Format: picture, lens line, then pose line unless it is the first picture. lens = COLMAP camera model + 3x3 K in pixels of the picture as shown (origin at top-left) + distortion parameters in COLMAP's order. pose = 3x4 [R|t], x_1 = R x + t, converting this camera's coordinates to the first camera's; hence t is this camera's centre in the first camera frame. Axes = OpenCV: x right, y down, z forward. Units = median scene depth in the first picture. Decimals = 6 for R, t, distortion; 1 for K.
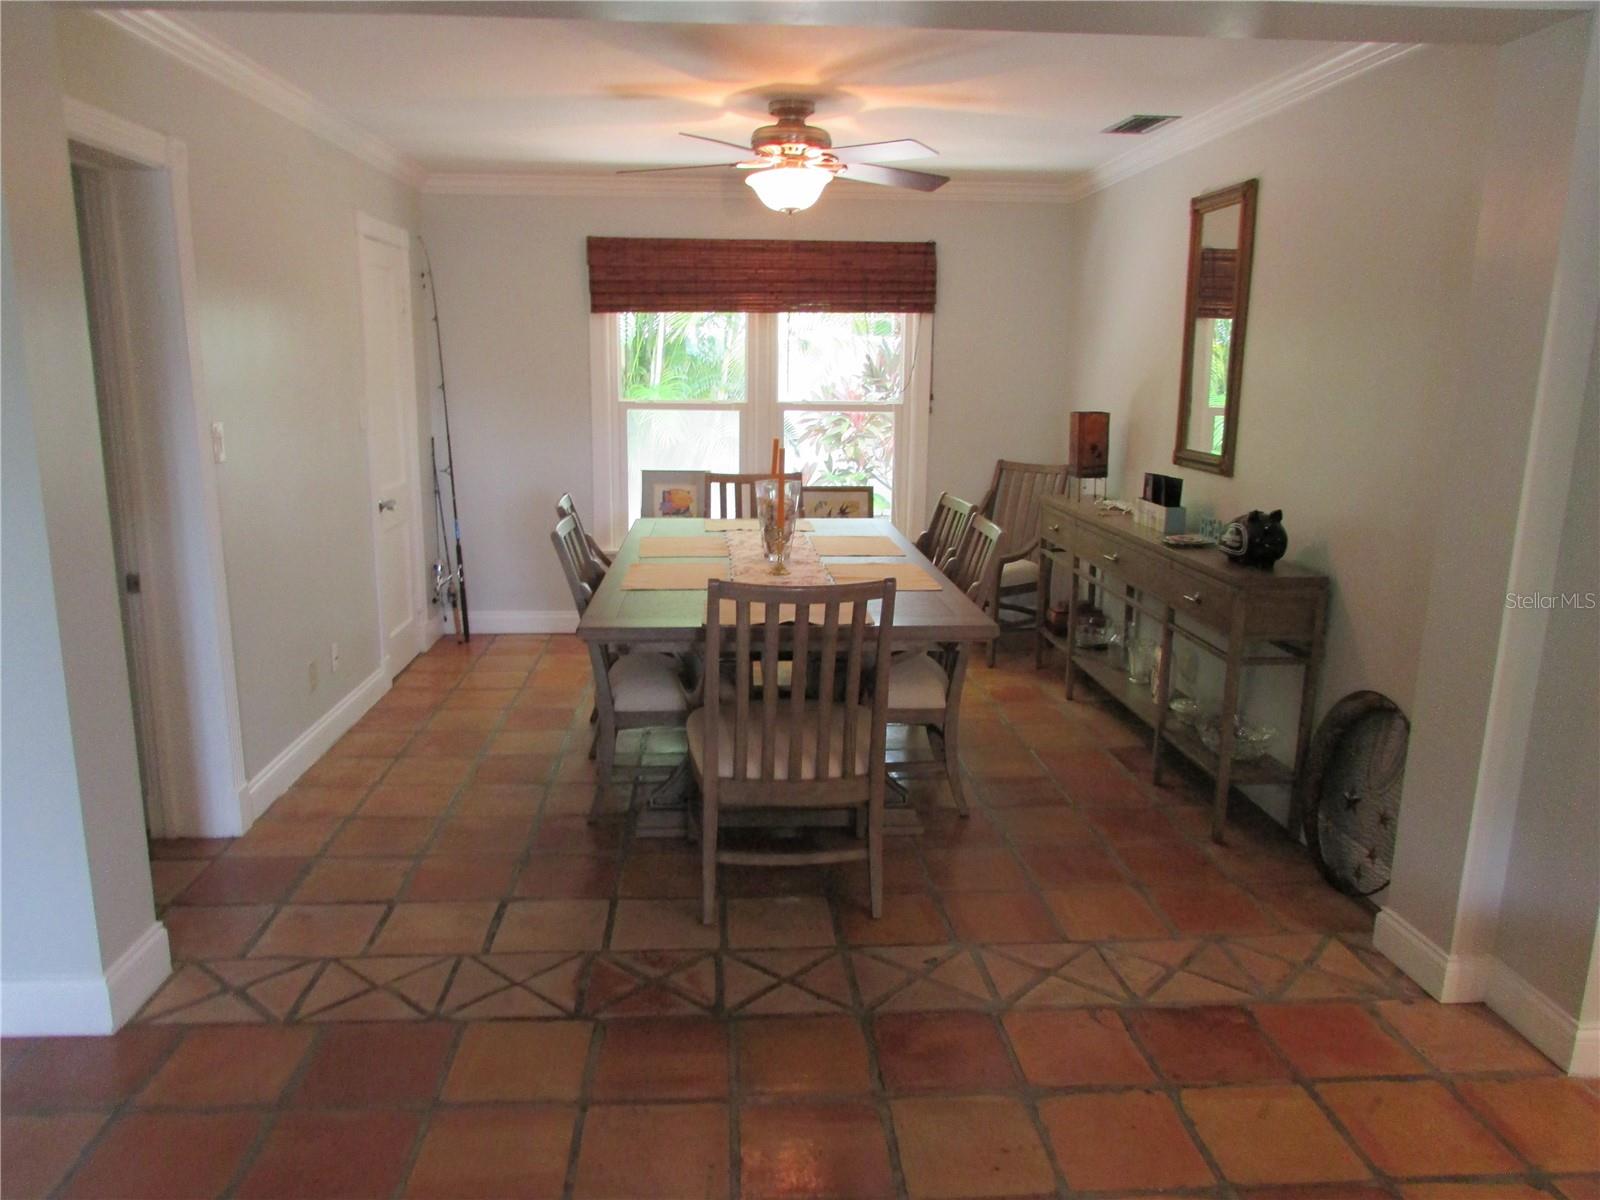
lens RADIAL K [[1144.2, 0, 791.2], [0, 1144.2, 598.1], [0, 0, 1]] dist [-0.017877, 0.000602]
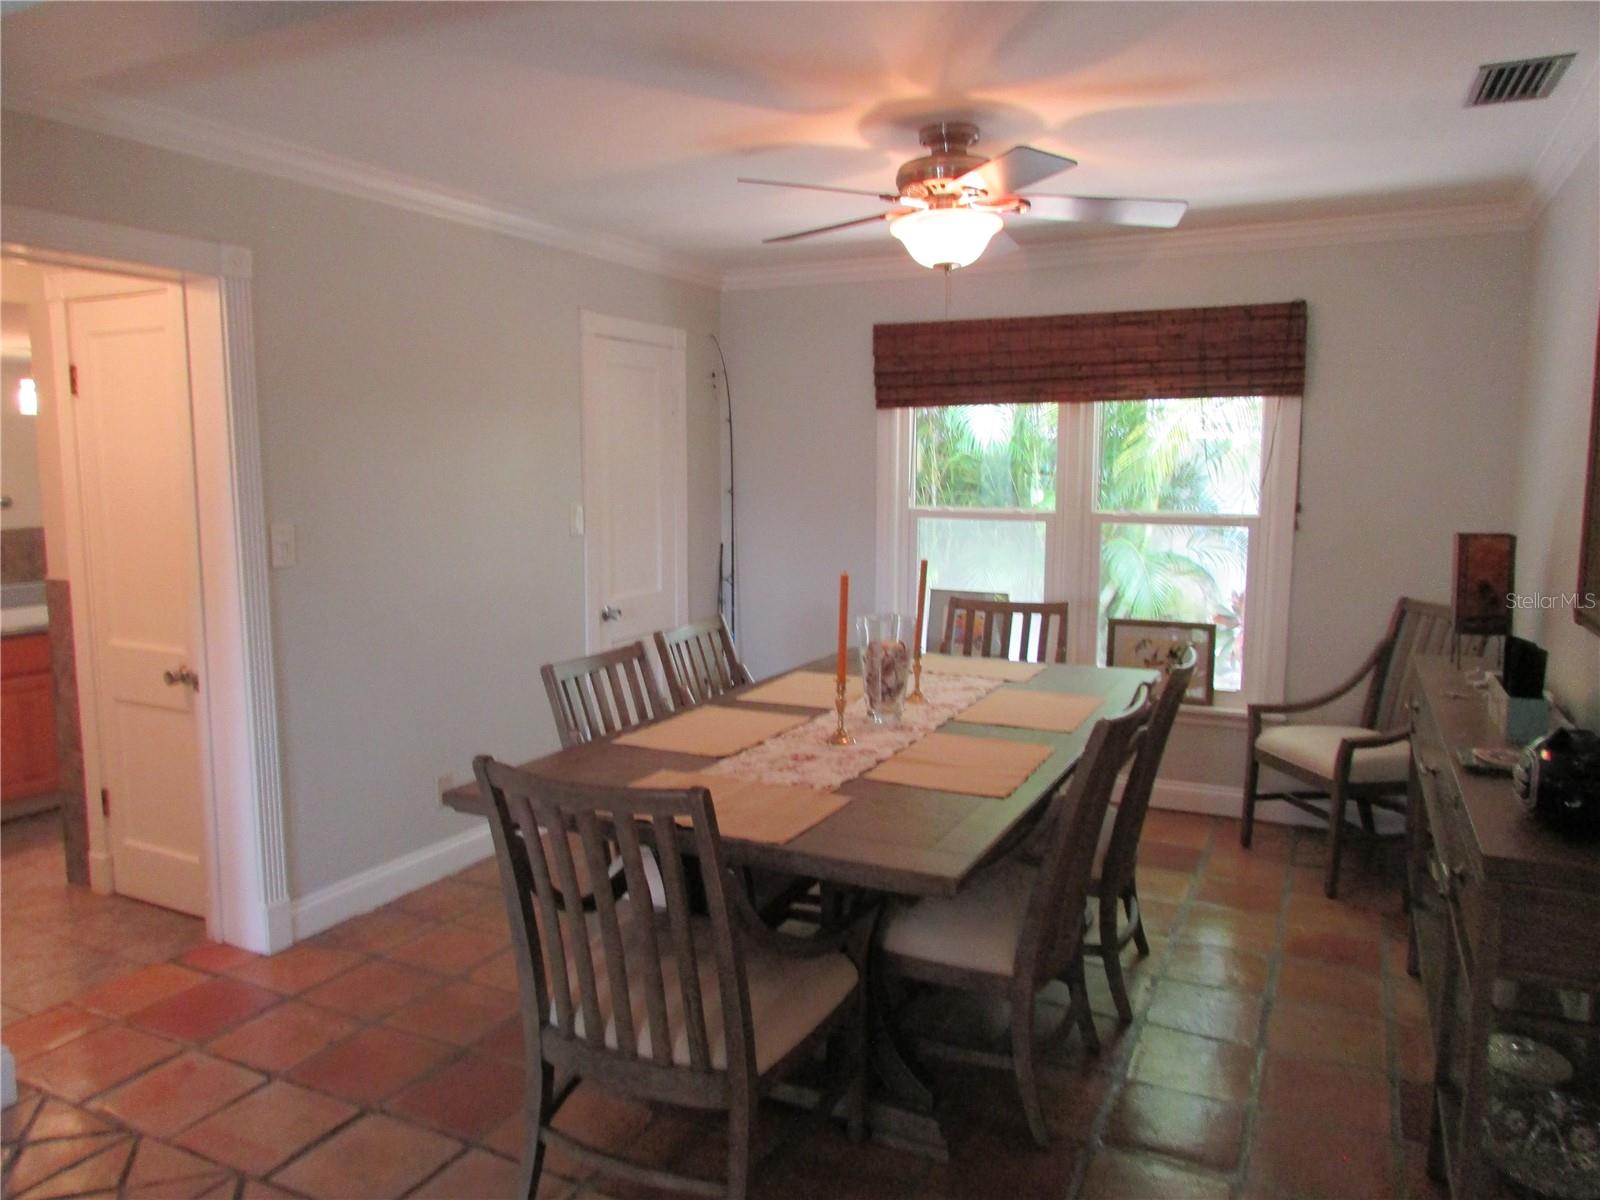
lens RADIAL K [[1144.2, 0, 801.7], [0, 1144.2, 603.7], [0, 0, 1]] dist [-0.017877, 0.000602]
pose [[0.867765, 0.053007, -0.494139, 0.219826], [-0.095335, 0.993584, -0.060837, -0.041304], [0.487744, 0.099901, 0.867252, 0.221693]]
